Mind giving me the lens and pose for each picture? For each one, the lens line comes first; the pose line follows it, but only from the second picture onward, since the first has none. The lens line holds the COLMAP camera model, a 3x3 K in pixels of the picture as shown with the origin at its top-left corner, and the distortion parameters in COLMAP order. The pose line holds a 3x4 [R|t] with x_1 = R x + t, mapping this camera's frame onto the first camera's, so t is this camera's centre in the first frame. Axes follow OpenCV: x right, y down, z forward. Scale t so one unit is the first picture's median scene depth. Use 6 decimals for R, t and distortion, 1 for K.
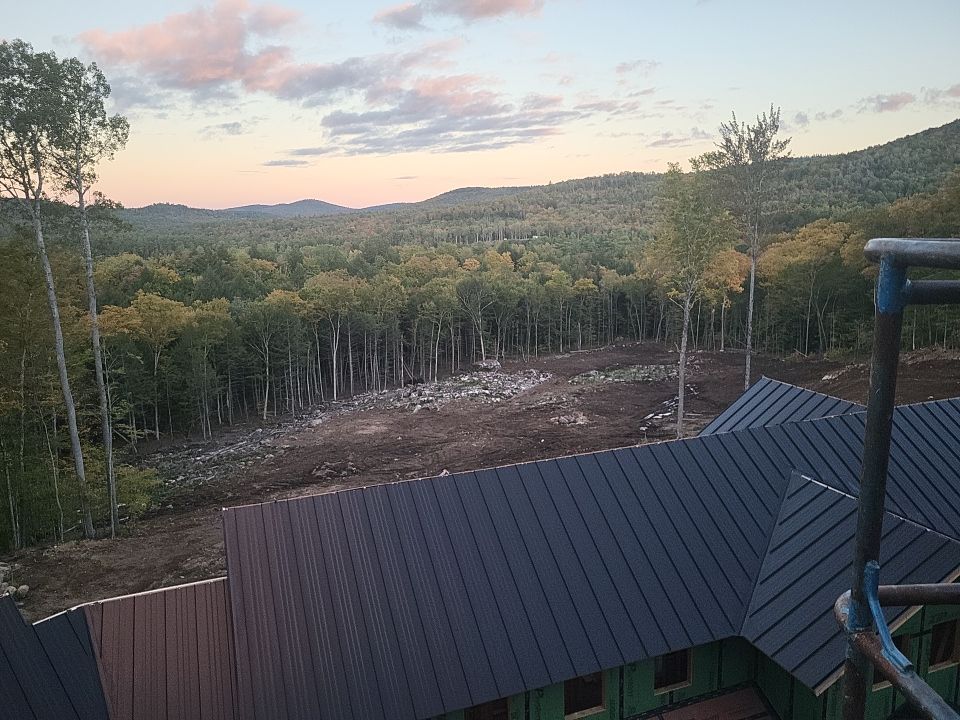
lens RADIAL K [[732.9, 0, 483.5], [0, 732.9, 361.0], [0, 0, 1]] dist [0.048377, -0.045716]
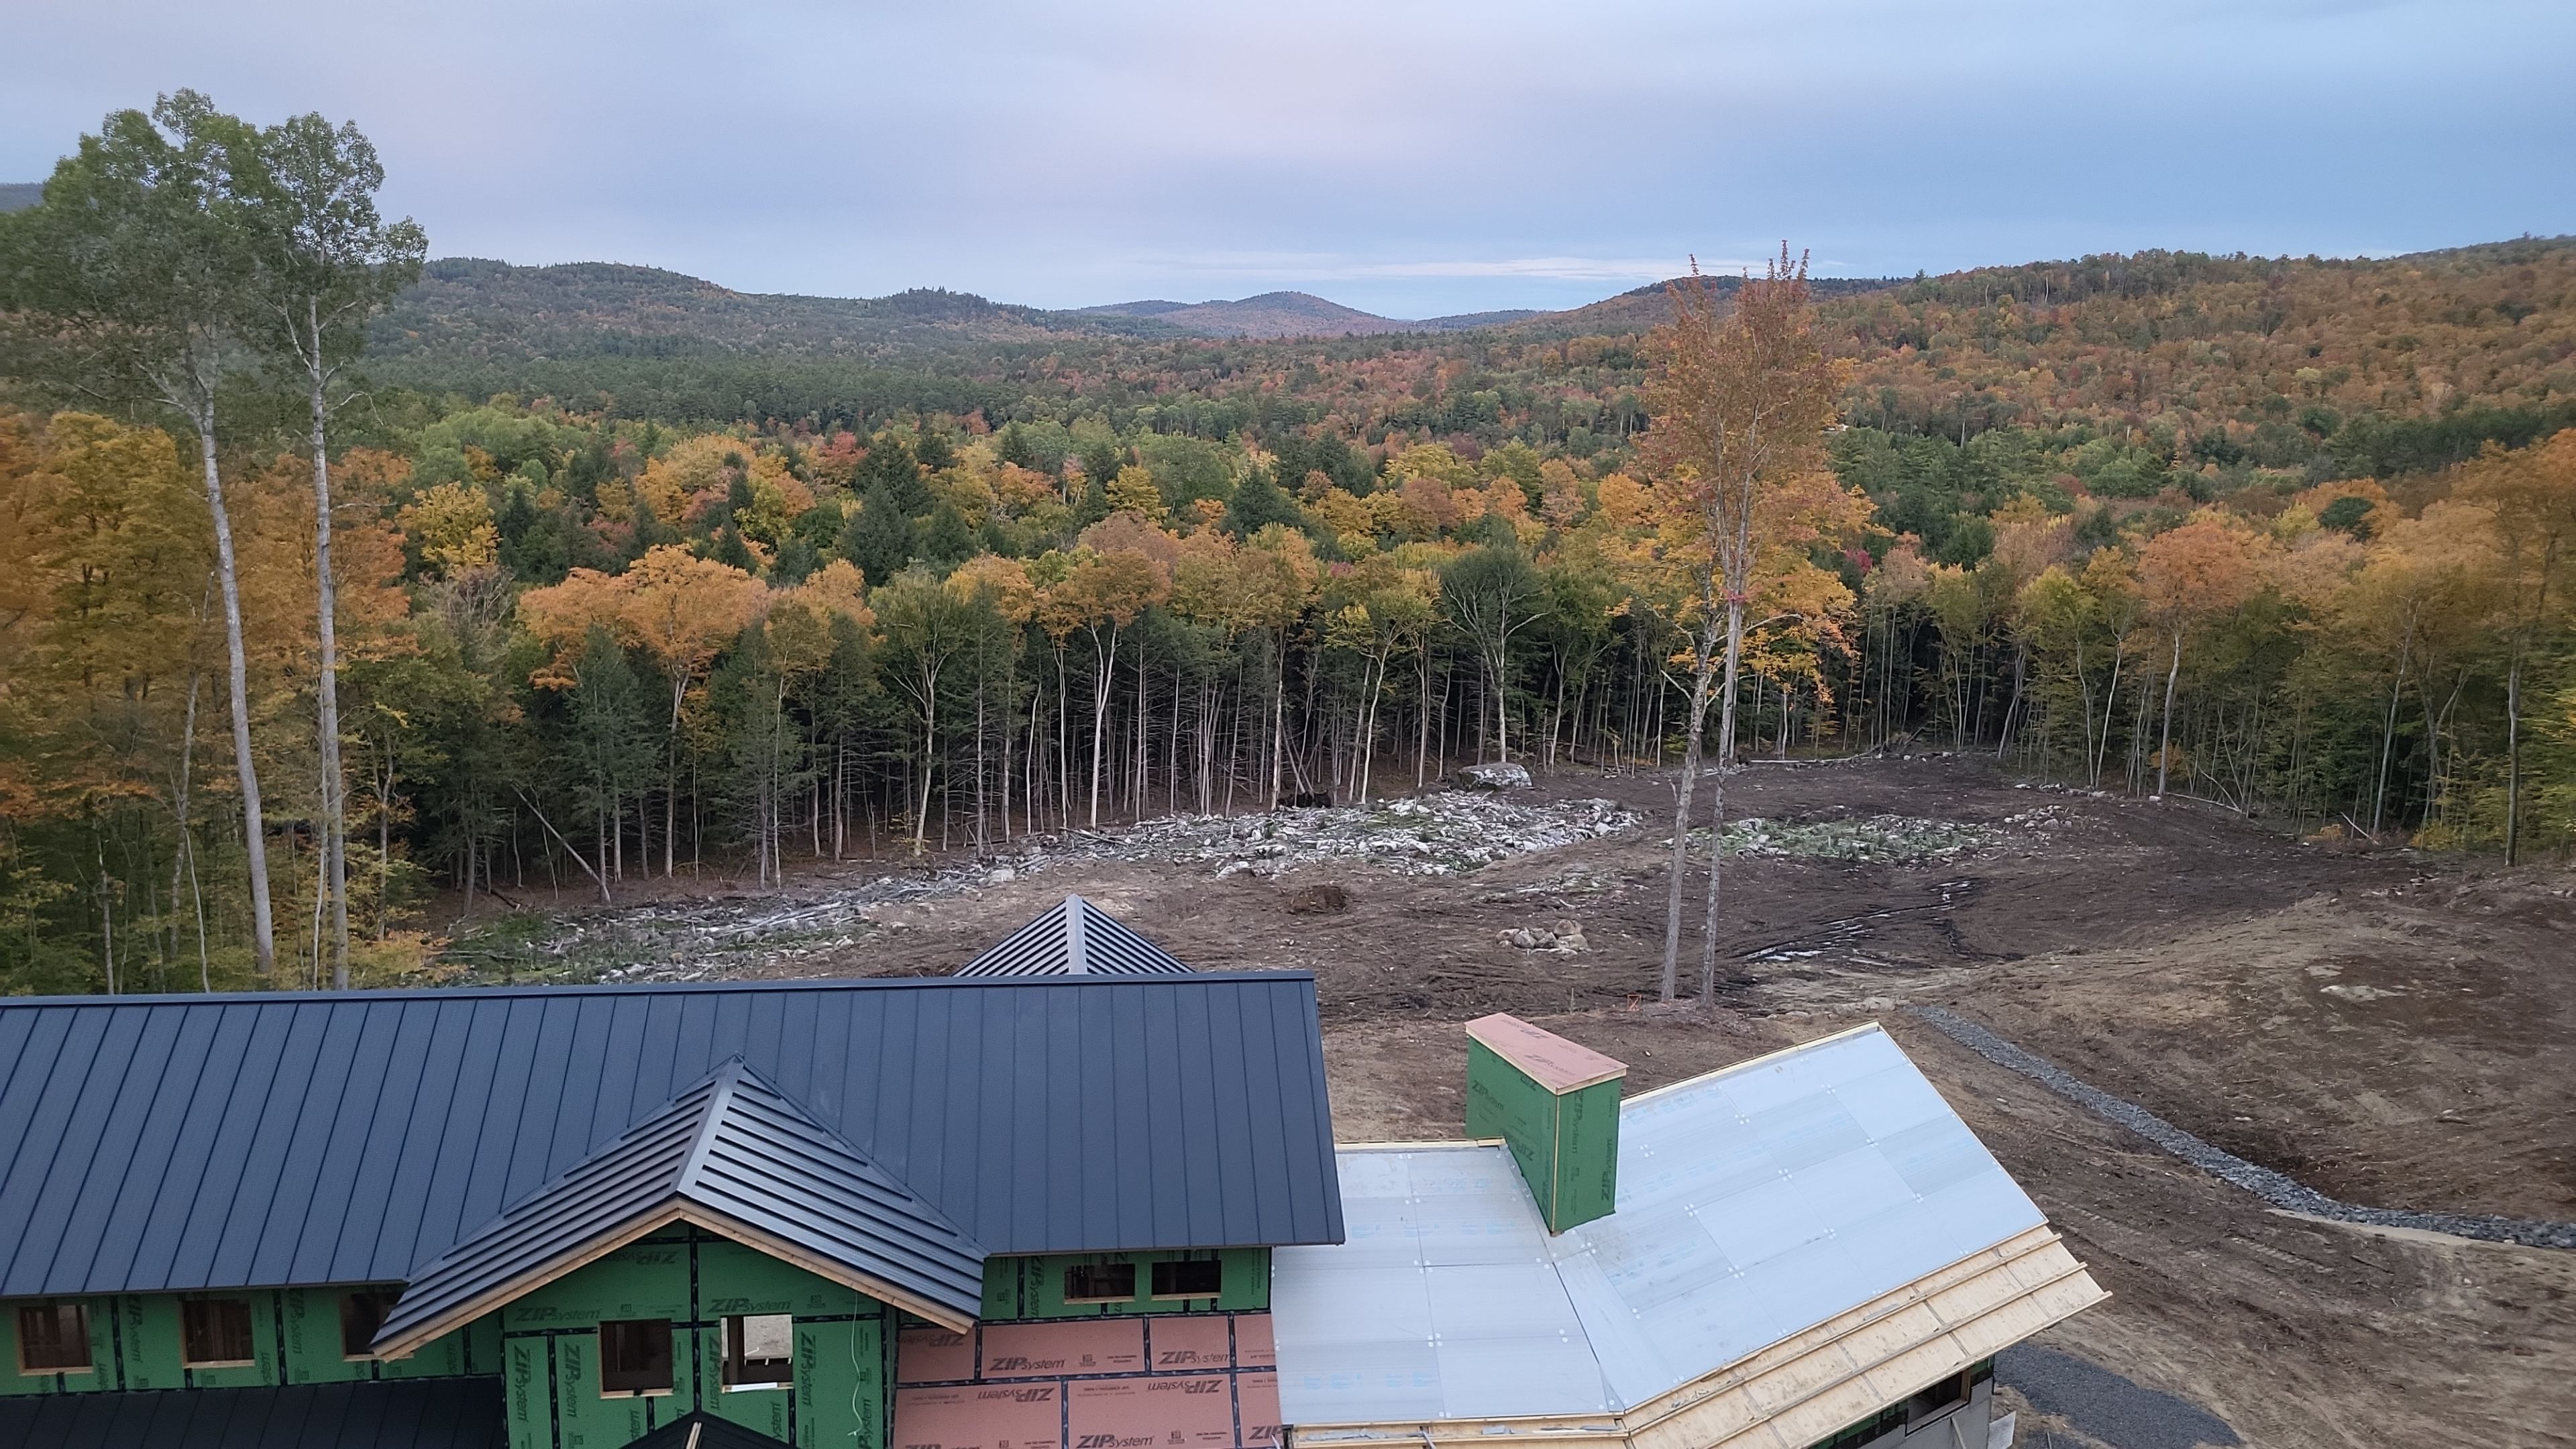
lens RADIAL K [[1976.2, 0, 1290.9], [0, 1976.2, 721.4], [0, 0, 1]] dist [0.075873, -0.073103]
pose [[0.971222, 0.088986, -0.220928, 0.129064], [-0.090065, 0.995922, 0.005206, -0.019084], [0.220491, 0.014842, 0.975276, -0.053783]]
